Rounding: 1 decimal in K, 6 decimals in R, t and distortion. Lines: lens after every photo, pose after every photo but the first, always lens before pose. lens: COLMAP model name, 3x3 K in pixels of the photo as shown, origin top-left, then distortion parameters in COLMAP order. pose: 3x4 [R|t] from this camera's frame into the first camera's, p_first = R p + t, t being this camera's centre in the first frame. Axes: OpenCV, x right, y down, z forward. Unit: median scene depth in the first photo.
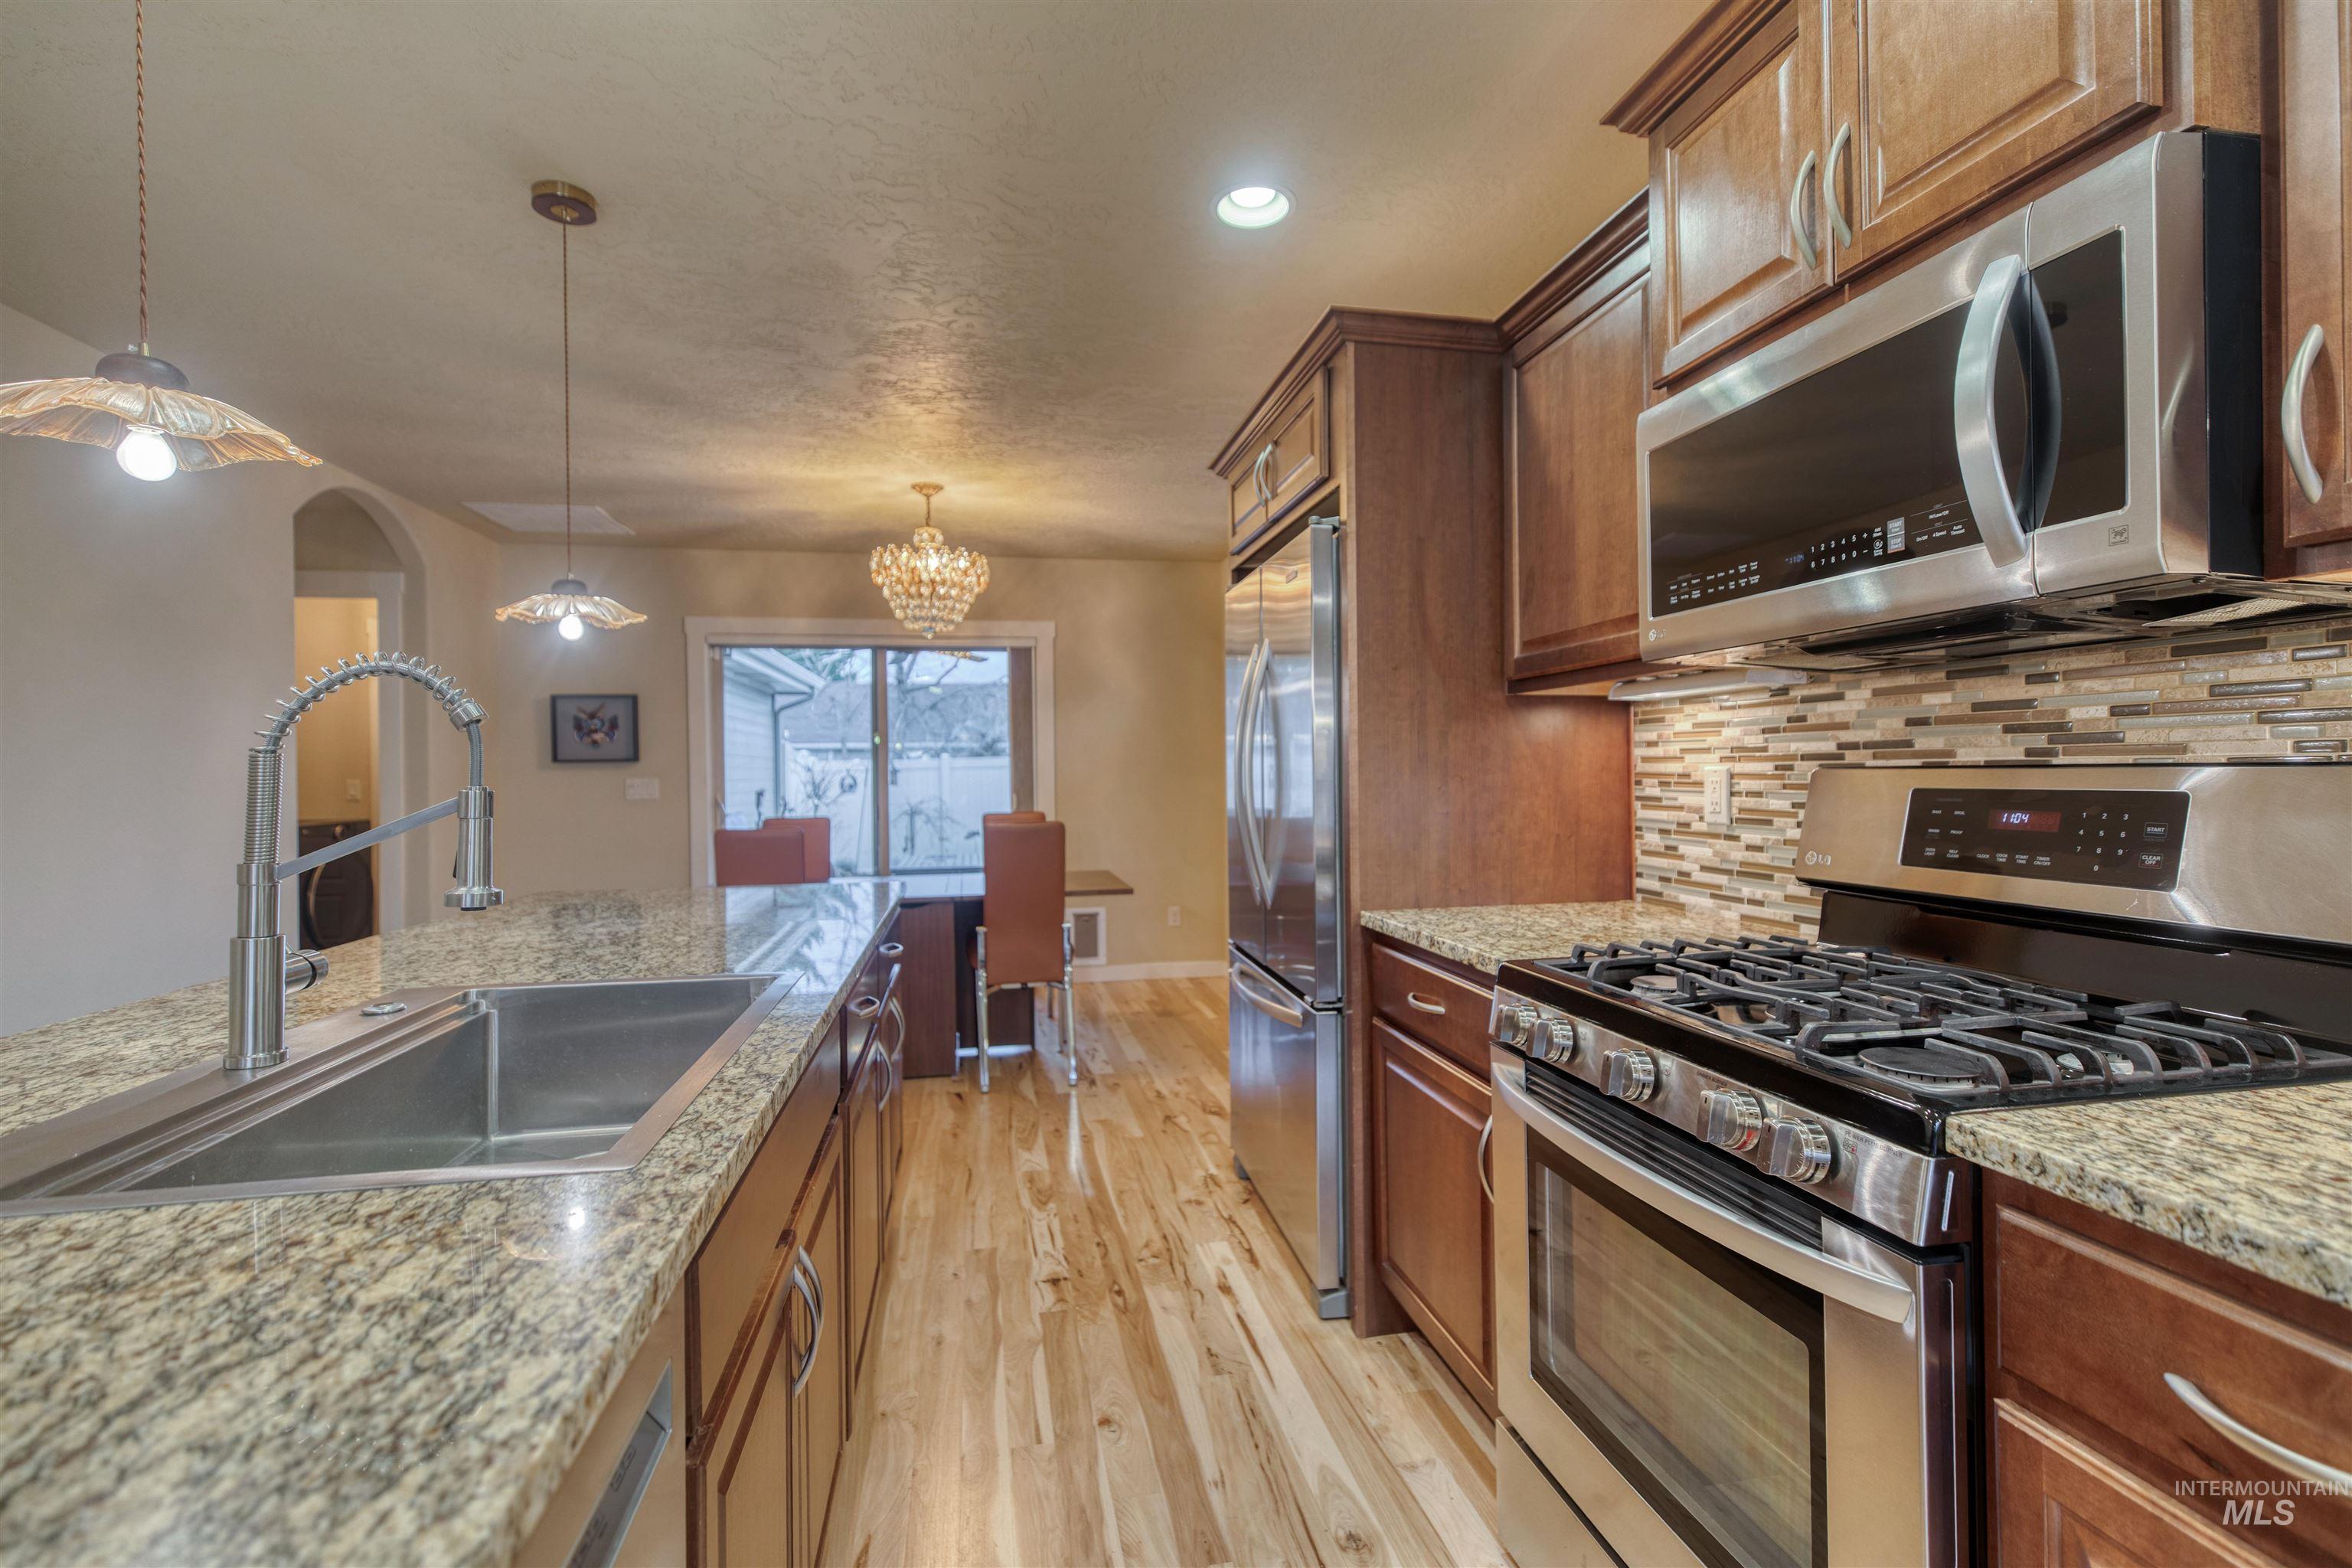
lens RADIAL K [[1061.8, 0, 1184.3], [0, 1061.8, 770.1], [0, 0, 1]] dist [0.006698, -0.001537]
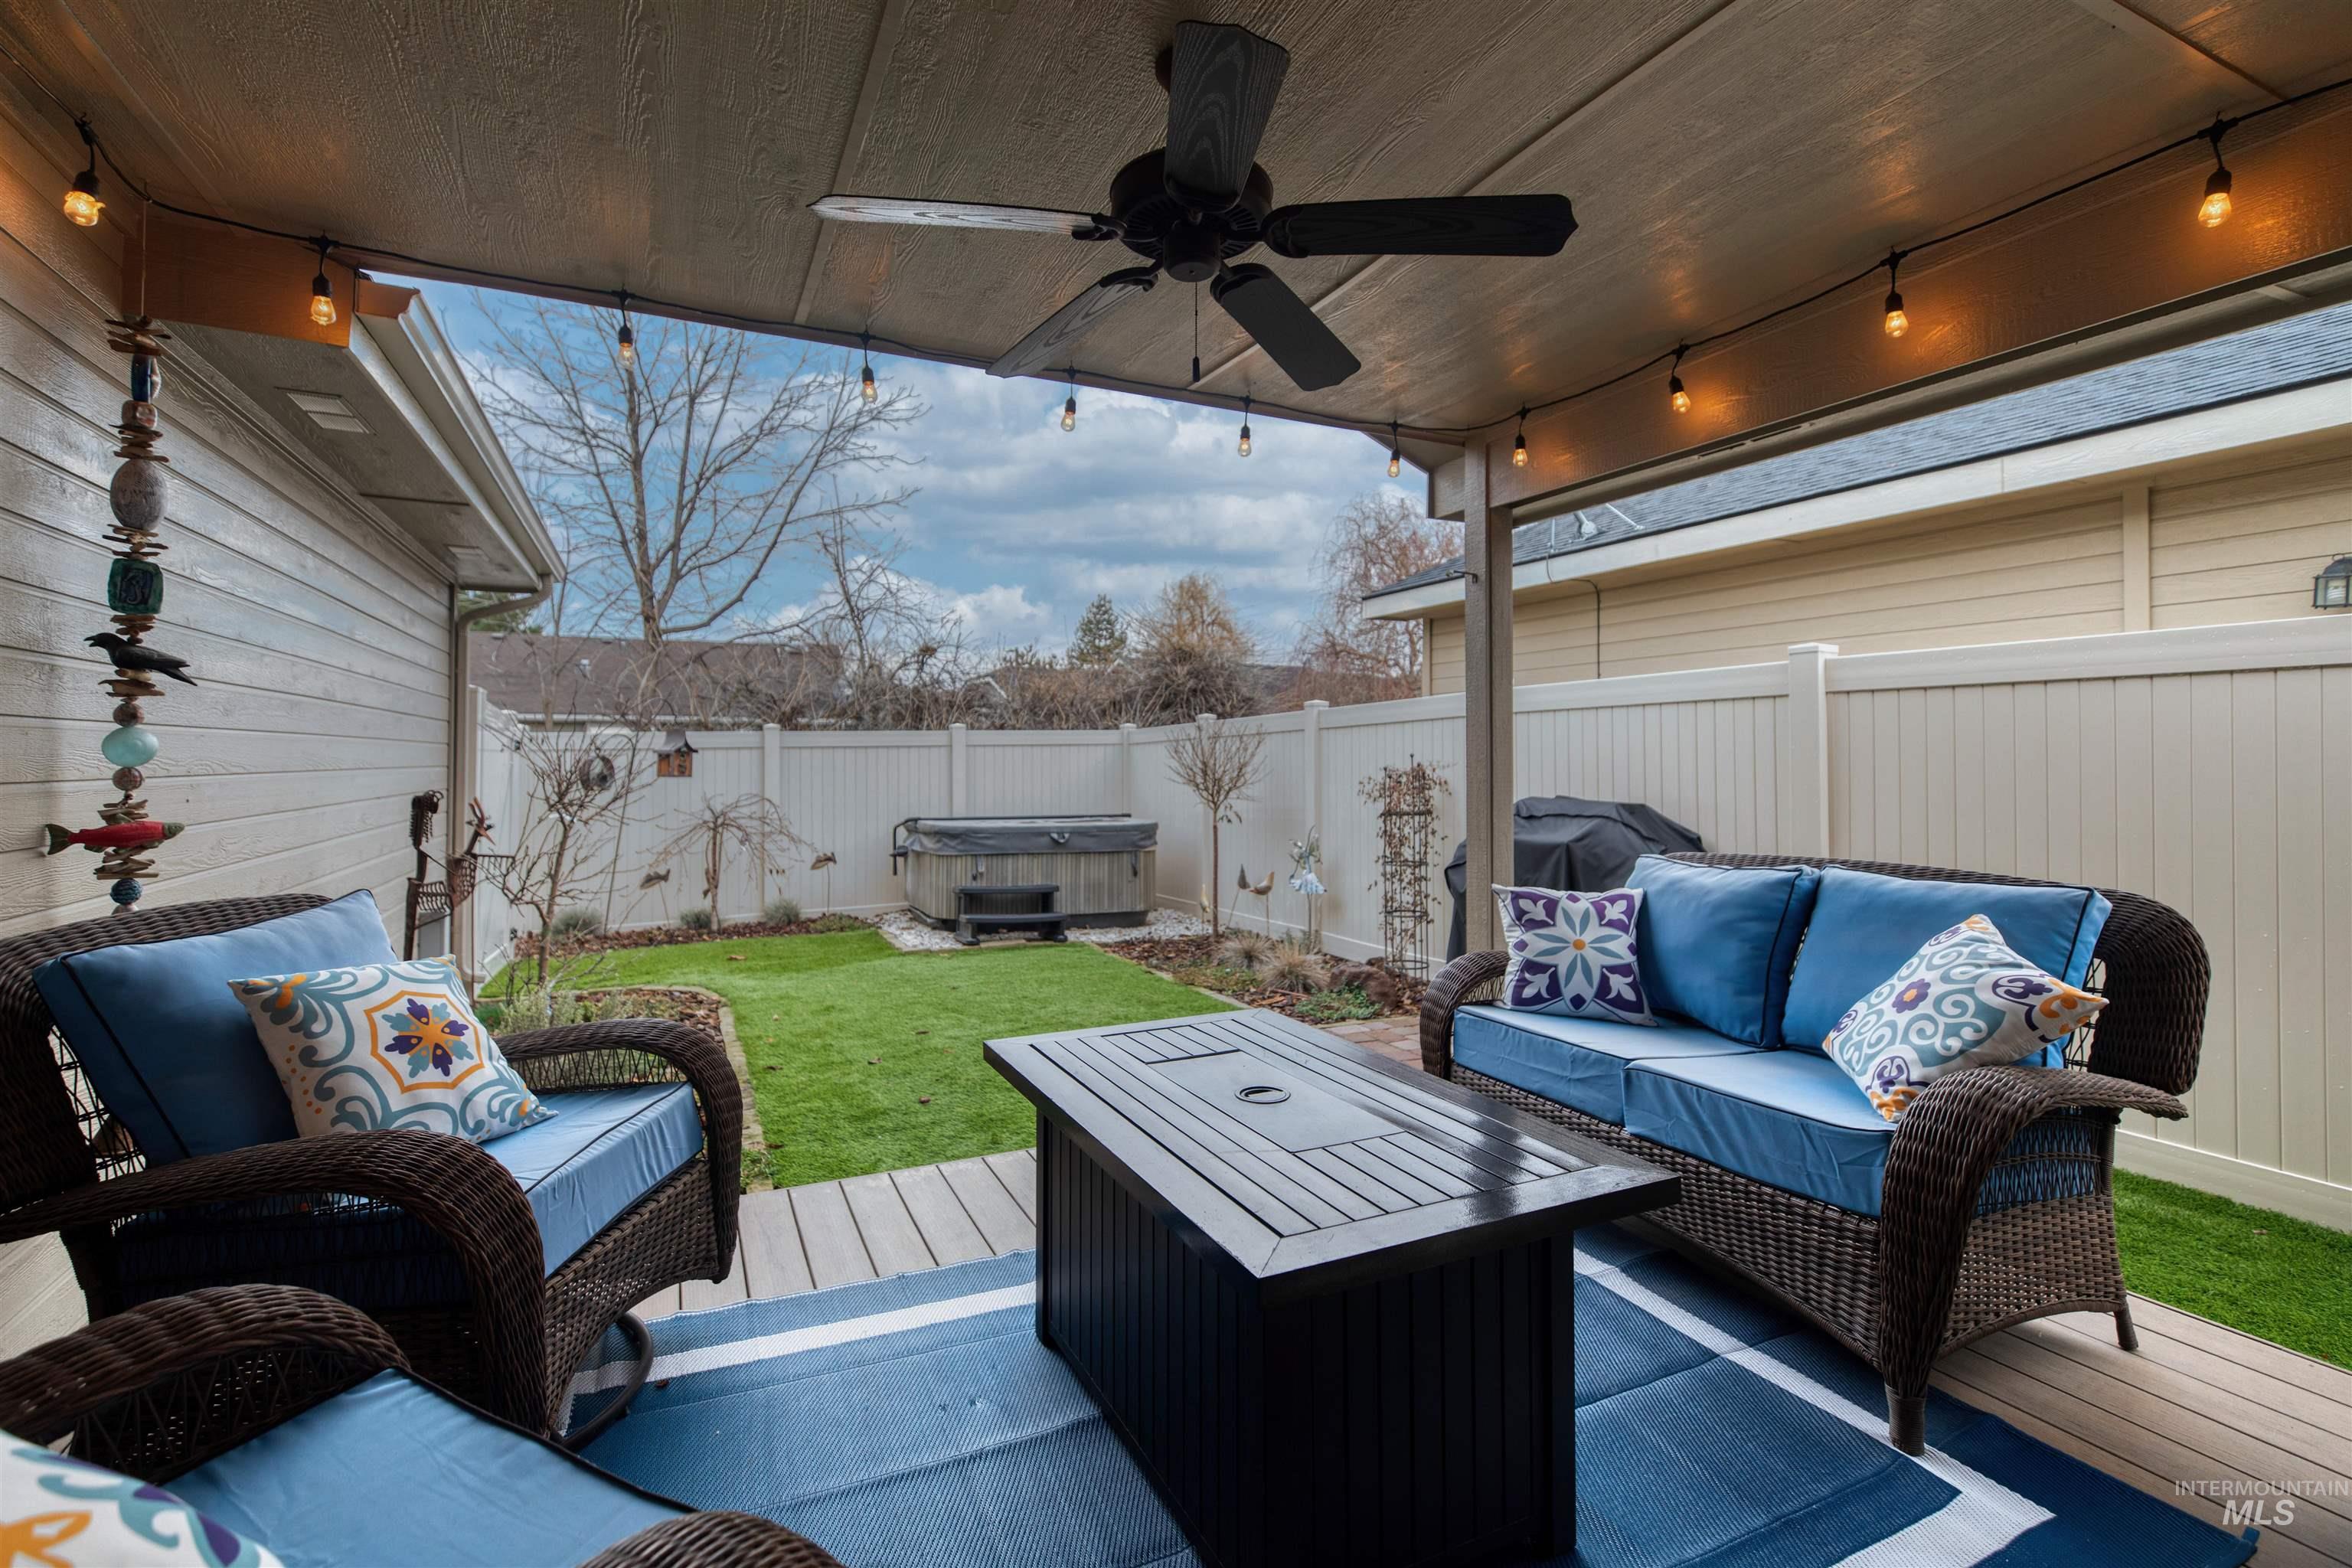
lens RADIAL K [[1061.8, 0, 1140.1], [0, 1061.8, 727.4], [0, 0, 1]] dist [0.006698, -0.001537]
pose [[0.973284, 0.015053, 0.229111, -1.110176], [-0.008681, 0.999548, -0.028793, 0.019515], [-0.229441, 0.026035, 0.972974, 2.673007]]
